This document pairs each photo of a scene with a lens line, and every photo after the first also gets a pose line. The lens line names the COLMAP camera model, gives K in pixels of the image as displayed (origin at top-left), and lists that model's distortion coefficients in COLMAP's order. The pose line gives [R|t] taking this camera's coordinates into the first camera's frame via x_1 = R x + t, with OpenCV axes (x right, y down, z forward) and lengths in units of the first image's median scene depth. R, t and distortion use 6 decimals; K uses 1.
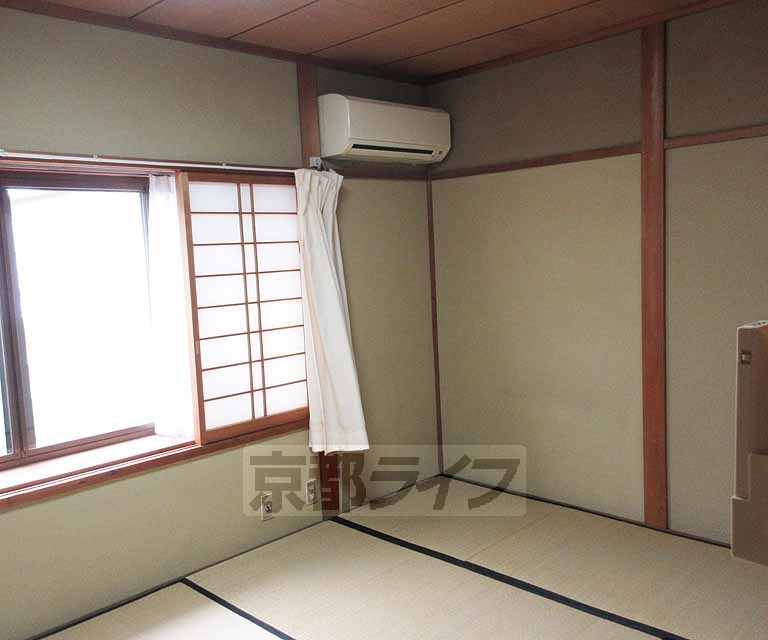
lens RADIAL K [[721.7, 0, 384.0], [0, 721.7, 320.0], [0, 0, 1]] dist [0.012437, 0.004638]
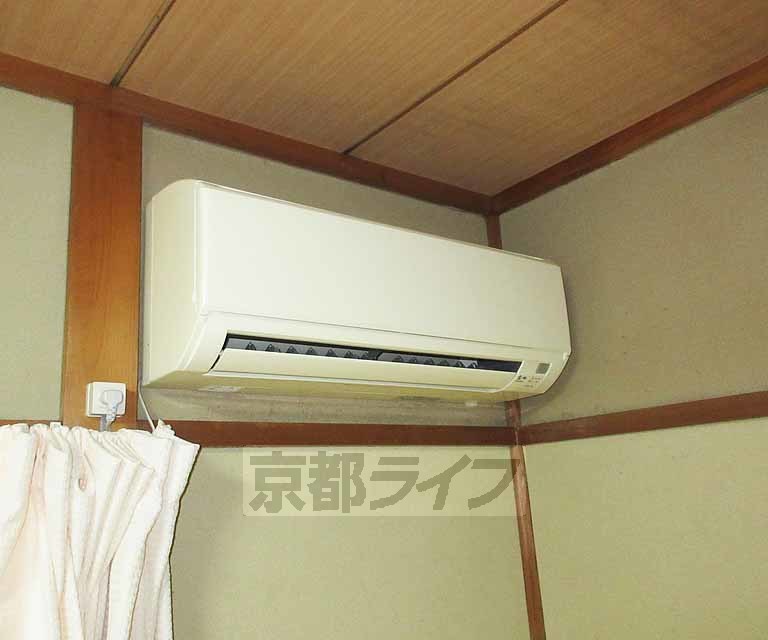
lens RADIAL K [[721.7, 0, 384.0], [0, 721.7, 320.0], [0, 0, 1]] dist [0.012437, 0.004638]
pose [[0.992755, -0.046384, -0.110839, 0.041668], [0.005337, 0.938595, -0.344978, -0.132884], [0.120034, 0.341887, 0.932043, 0.658897]]
